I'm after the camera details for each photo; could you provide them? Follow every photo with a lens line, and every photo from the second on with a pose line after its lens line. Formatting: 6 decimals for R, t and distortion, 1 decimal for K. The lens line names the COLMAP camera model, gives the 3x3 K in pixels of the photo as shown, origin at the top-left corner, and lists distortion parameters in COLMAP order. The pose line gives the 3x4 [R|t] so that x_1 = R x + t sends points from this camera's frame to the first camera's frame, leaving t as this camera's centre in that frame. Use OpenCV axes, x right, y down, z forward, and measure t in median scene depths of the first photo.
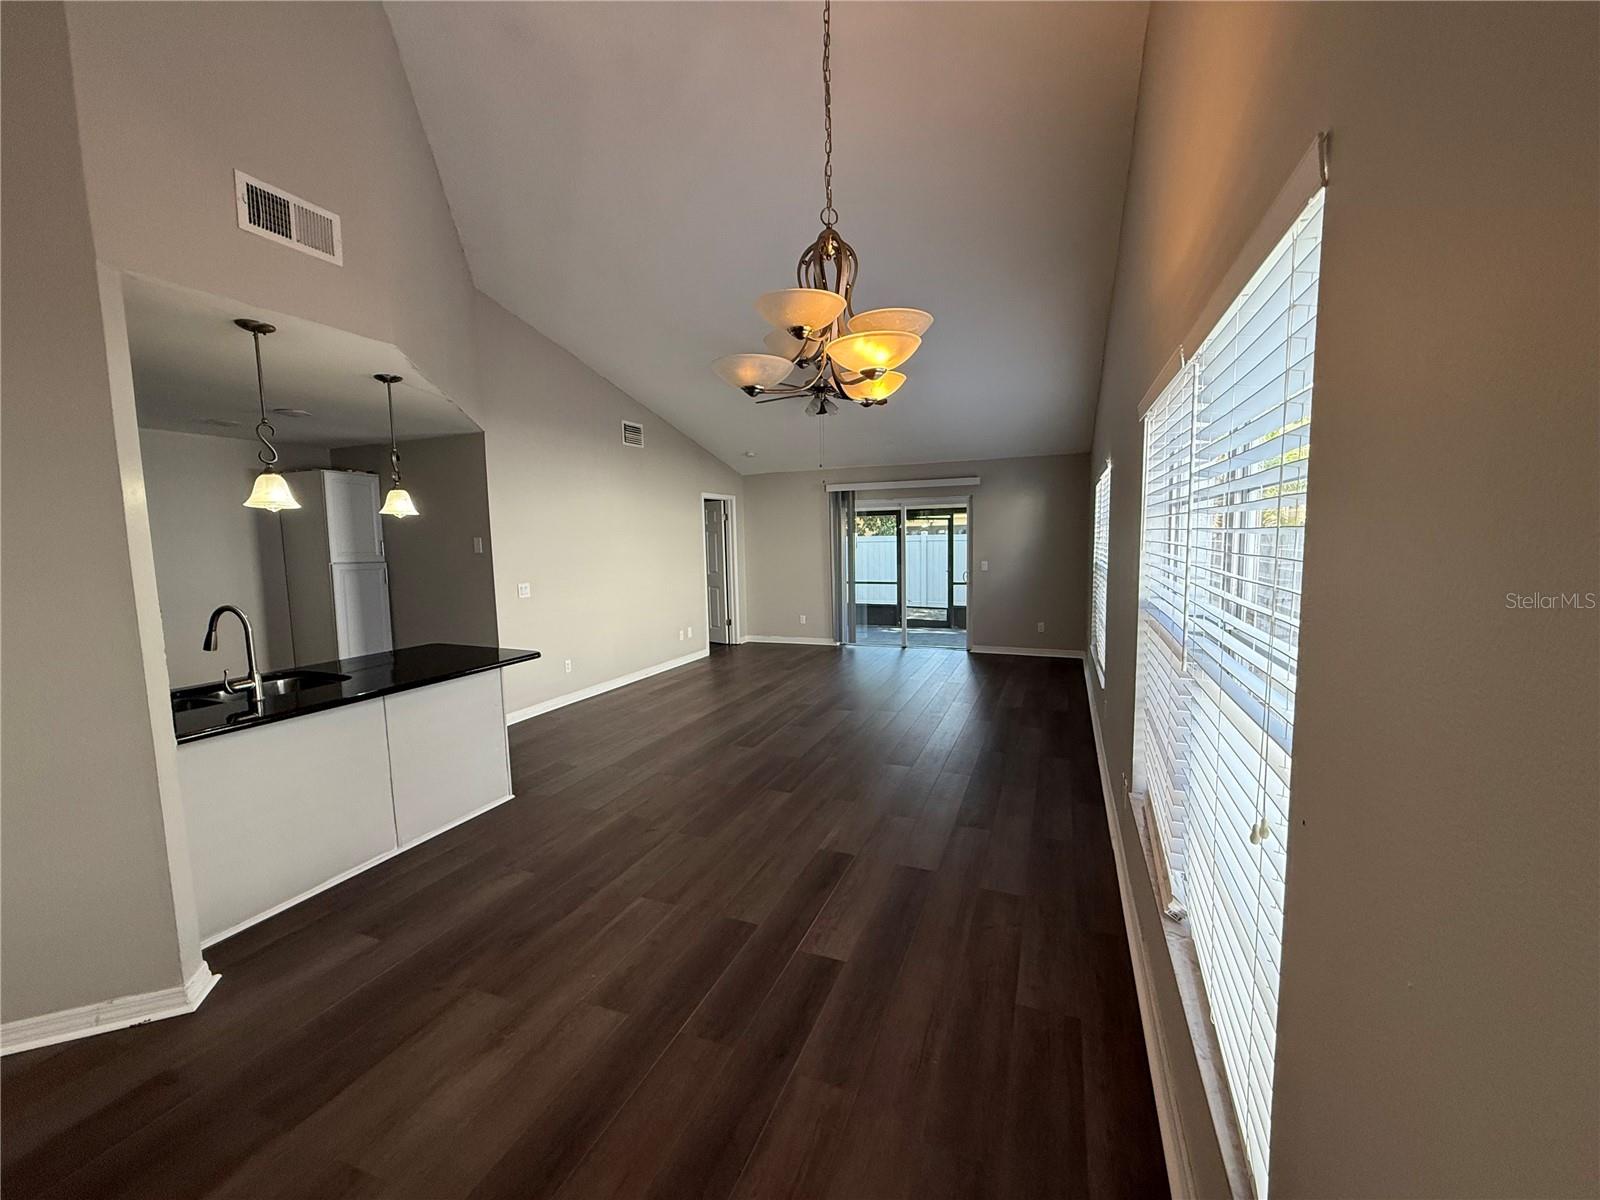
lens RADIAL K [[632.6, 0, 796.4], [0, 632.6, 603.2], [0, 0, 1]] dist [-0.006041, 0.000611]
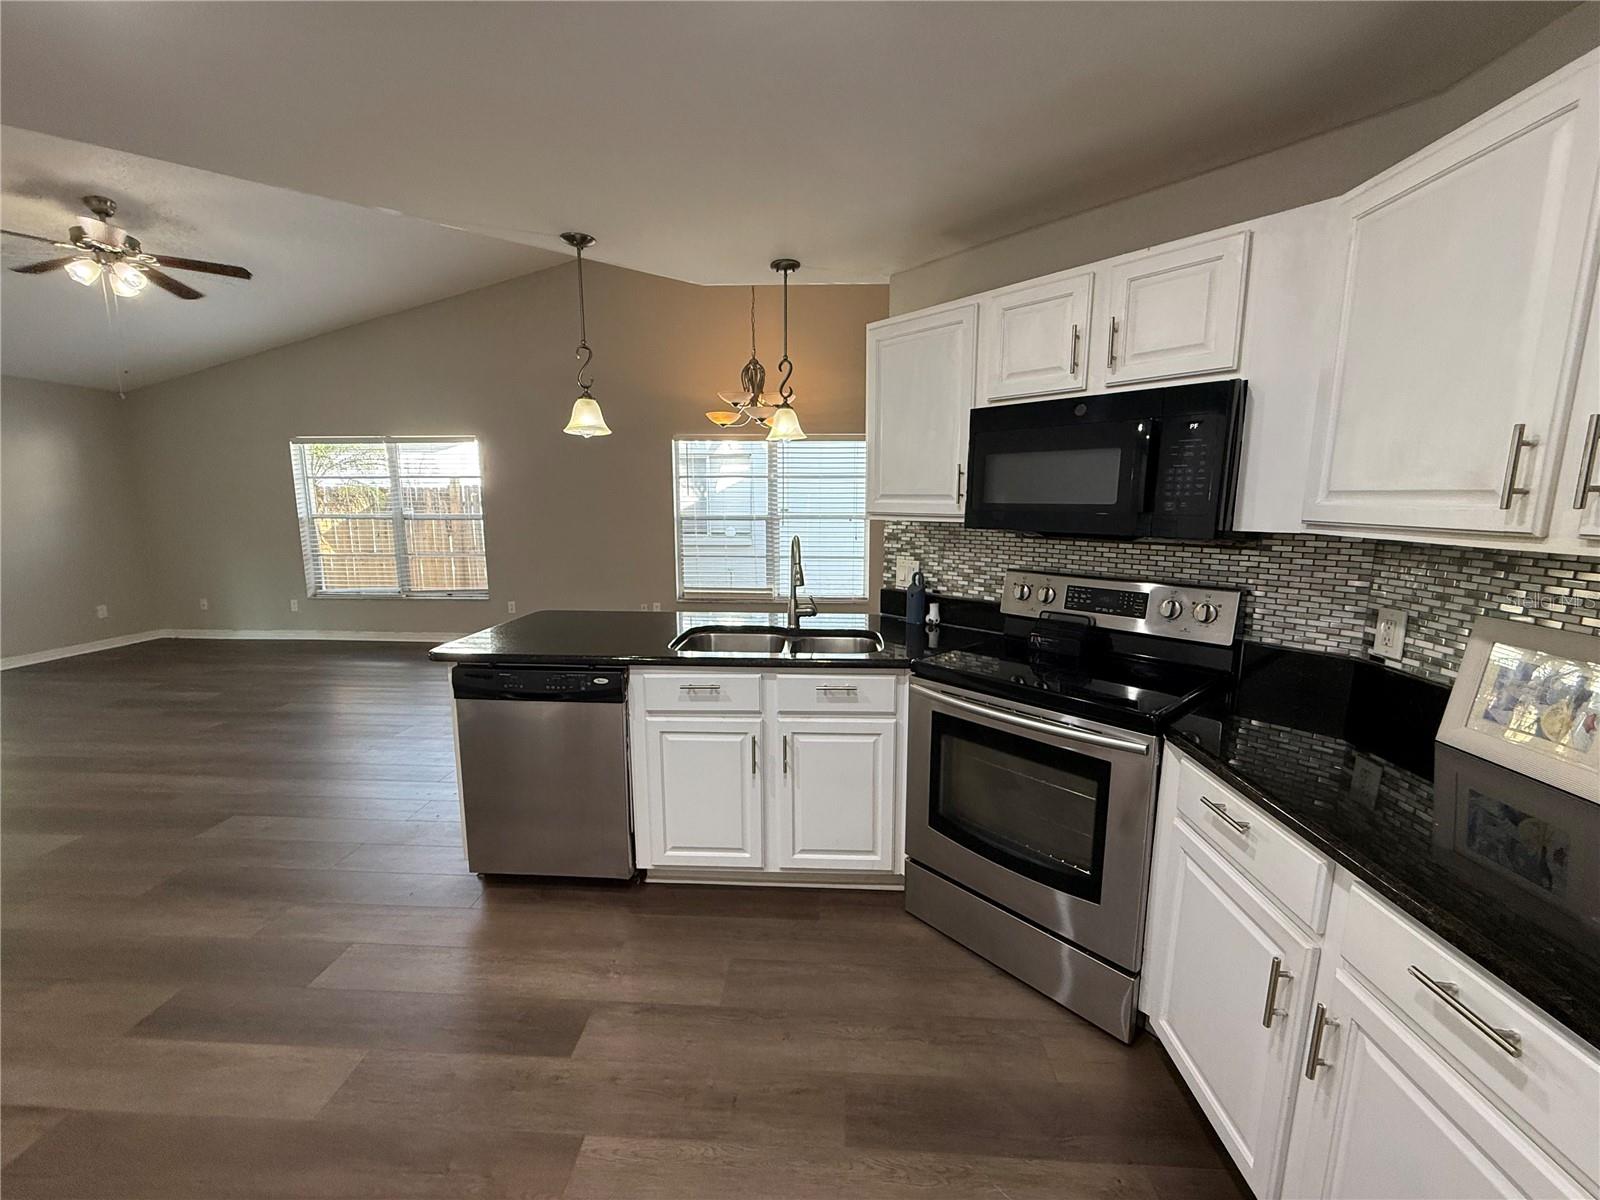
lens RADIAL K [[632.6, 0, 797.3], [0, 632.6, 599.3], [0, 0, 1]] dist [-0.006041, 0.000611]
pose [[-0.337047, -0.128515, 0.932675, -0.601825], [0.104448, 0.979421, 0.172701, -0.020704], [-0.935676, 0.155625, -0.316688, 0.435377]]
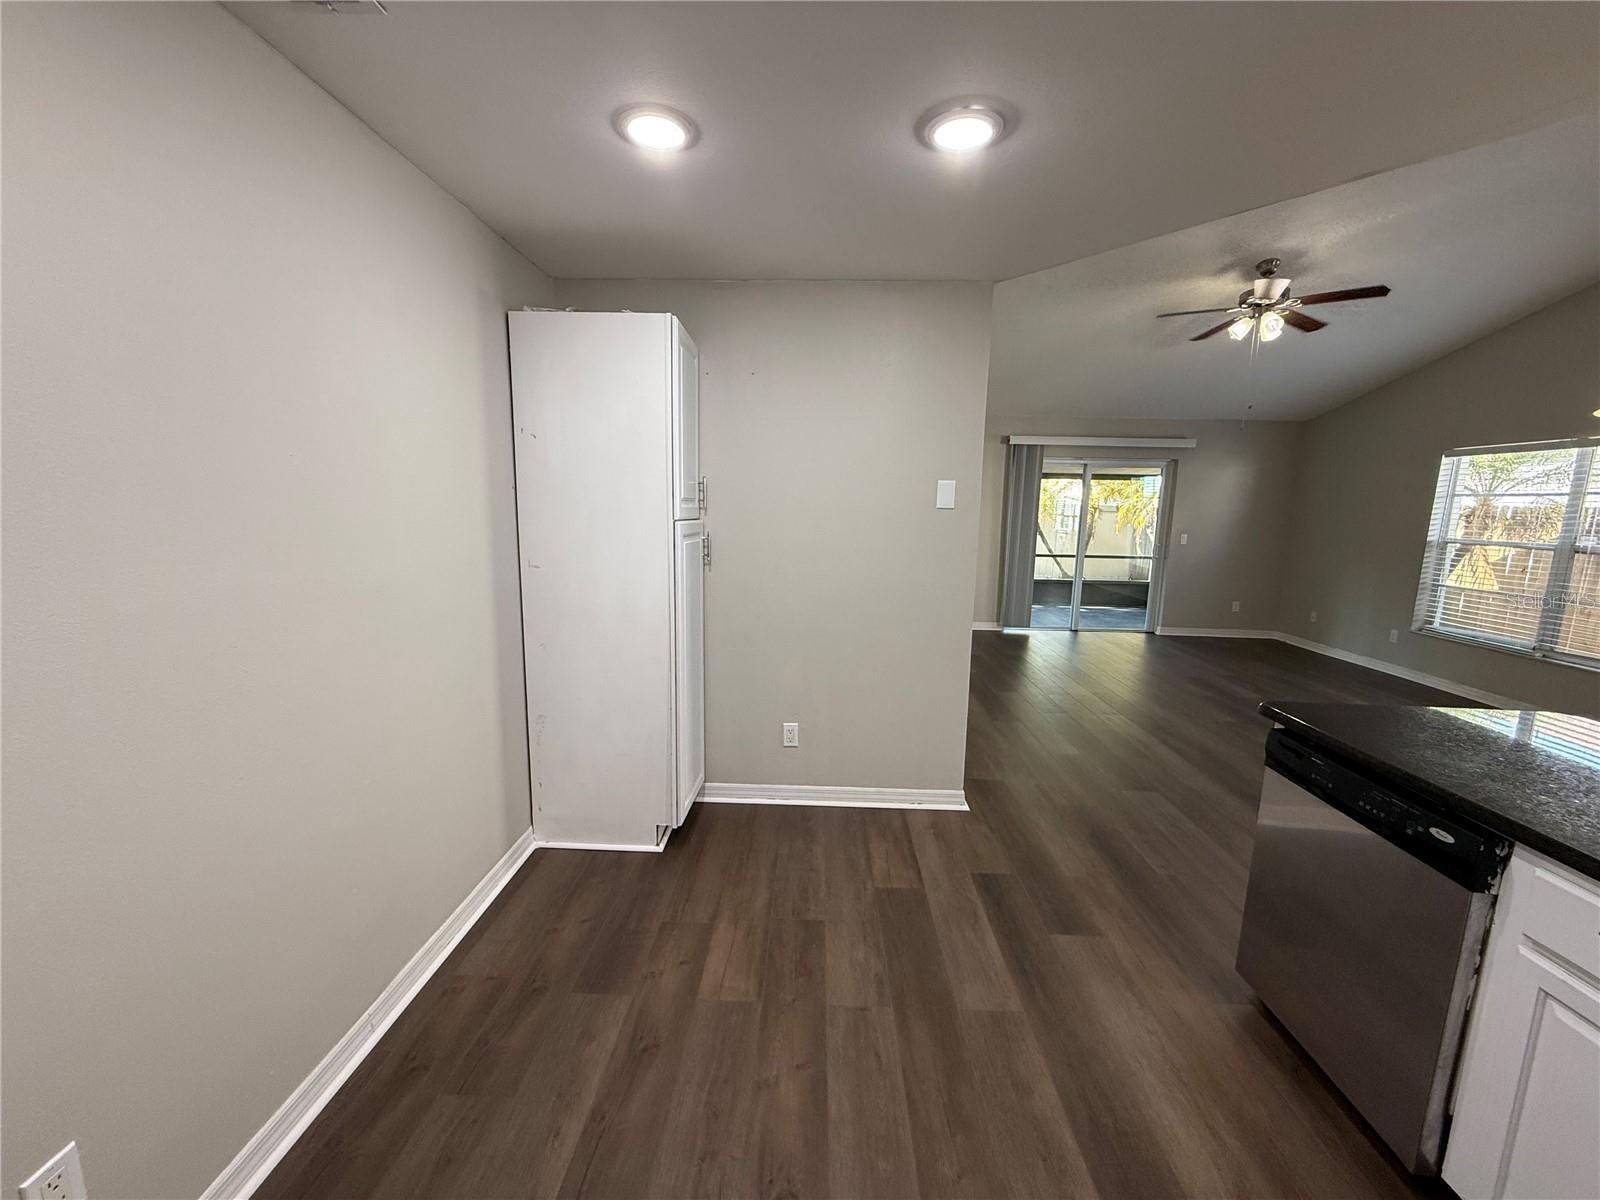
lens RADIAL K [[632.6, 0, 795.5], [0, 632.6, 596.5], [0, 0, 1]] dist [-0.006041, 0.000611]
pose [[0.938054, -0.010029, 0.346345, -0.536540], [-0.006391, 0.998910, 0.046236, -0.016237], [-0.346431, -0.045586, 0.936967, 0.343338]]
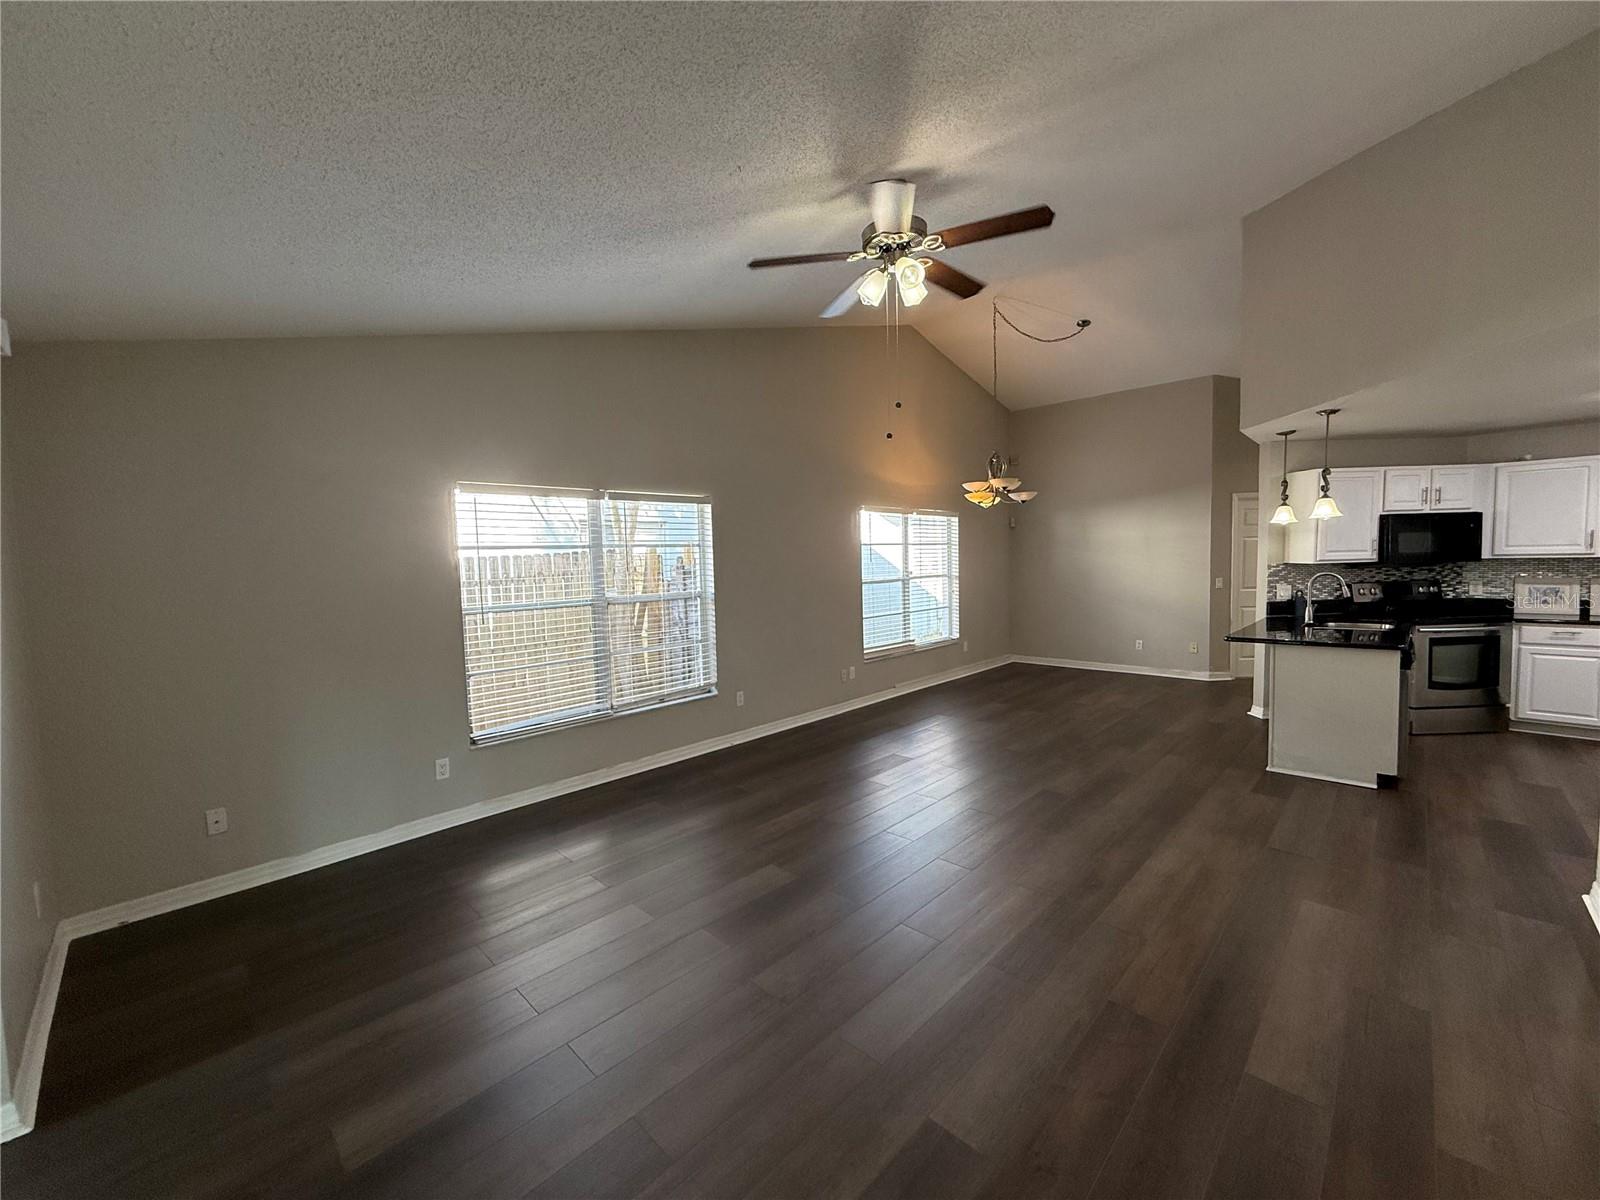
lens RADIAL K [[632.6, 0, 792.7], [0, 632.6, 597.3], [0, 0, 1]] dist [-0.006041, 0.000611]
pose [[-0.923145, 0.025630, 0.383598, -0.052499], [0.089295, 0.984783, 0.149094, -0.111796], [-0.373939, 0.171889, -0.911386, 1.090631]]
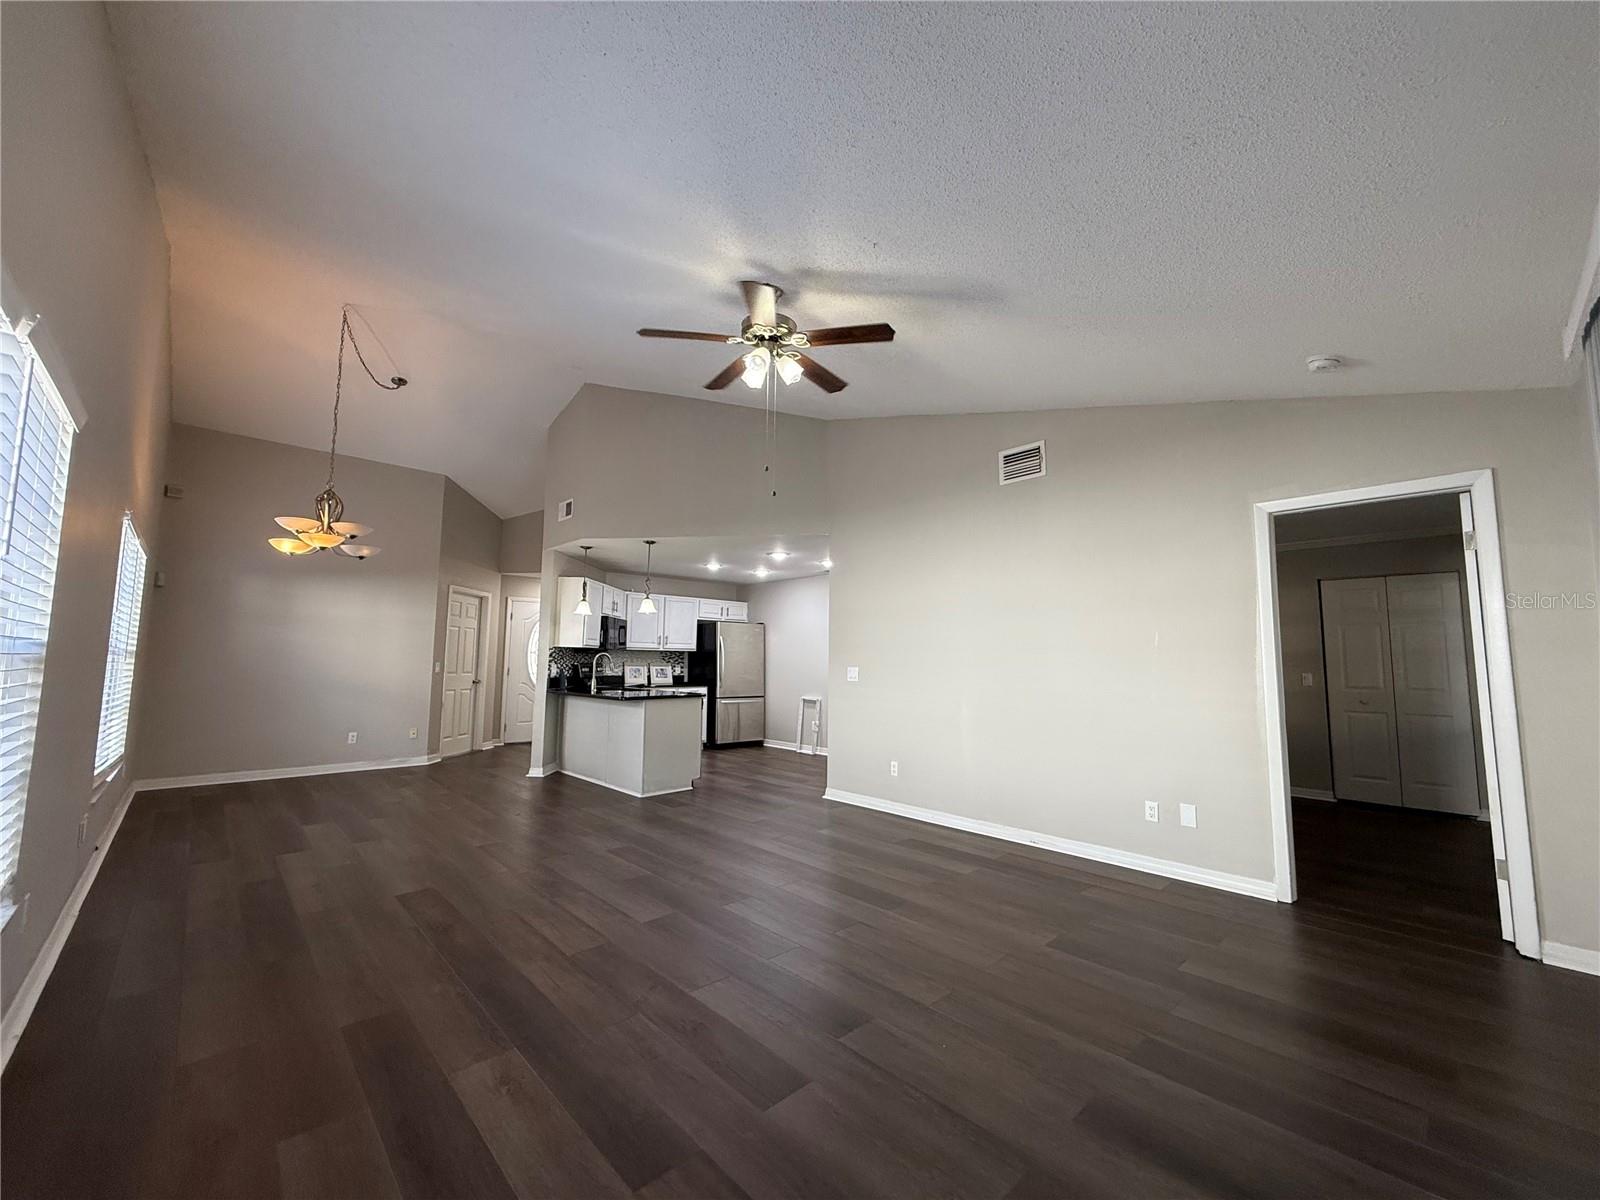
lens RADIAL K [[632.6, 0, 799.6], [0, 632.6, 601.4], [0, 0, 1]] dist [-0.006041, 0.000611]
pose [[-0.406763, -0.067409, -0.911043, 0.373771], [-0.096712, 0.994847, -0.030429, -0.066677], [0.908400, 0.075732, -0.411187, 0.915917]]
